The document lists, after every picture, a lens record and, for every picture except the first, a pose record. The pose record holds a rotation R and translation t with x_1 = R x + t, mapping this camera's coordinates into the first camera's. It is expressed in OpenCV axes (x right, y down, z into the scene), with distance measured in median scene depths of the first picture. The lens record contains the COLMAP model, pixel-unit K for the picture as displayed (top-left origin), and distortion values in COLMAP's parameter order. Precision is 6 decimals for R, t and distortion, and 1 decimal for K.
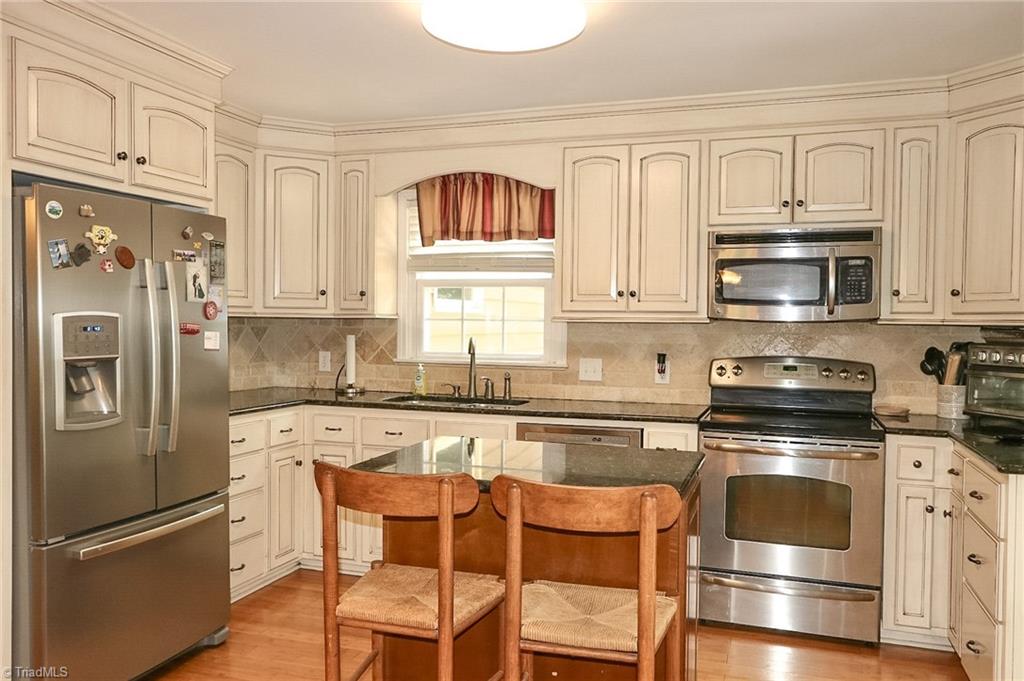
lens RADIAL K [[823.6, 0, 486.9], [0, 823.6, 341.6], [0, 0, 1]] dist [-0.003199, 0.006649]
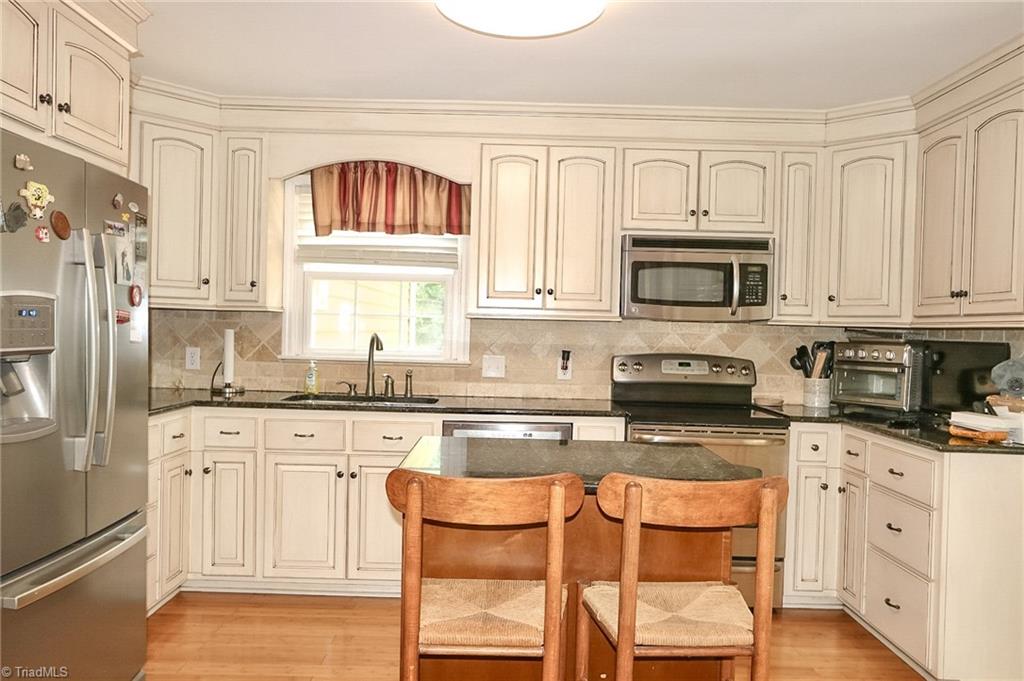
lens RADIAL K [[785.1, 0, 495.1], [0, 785.1, 341.7], [0, 0, 1]] dist [-0.005719, 0.002680]
pose [[0.944074, 0.008090, 0.329633, -0.216072], [-0.007469, 0.999967, -0.003152, 0.007766], [-0.329648, 0.000514, 0.944104, 0.104381]]
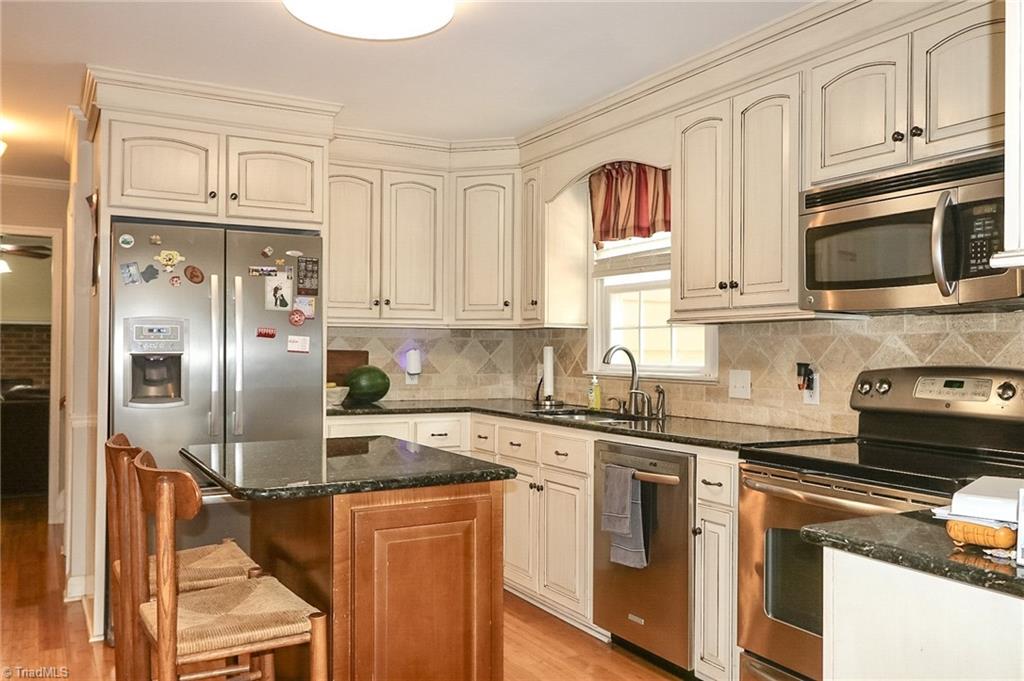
lens RADIAL K [[823.6, 0, 486.9], [0, 823.6, 341.6], [0, 0, 1]] dist [-0.003199, 0.006649]
pose [[0.745429, -0.013053, -0.666457, 0.541461], [-0.015350, 0.999207, -0.036740, 0.029190], [0.666408, 0.037617, 0.744638, 0.272611]]
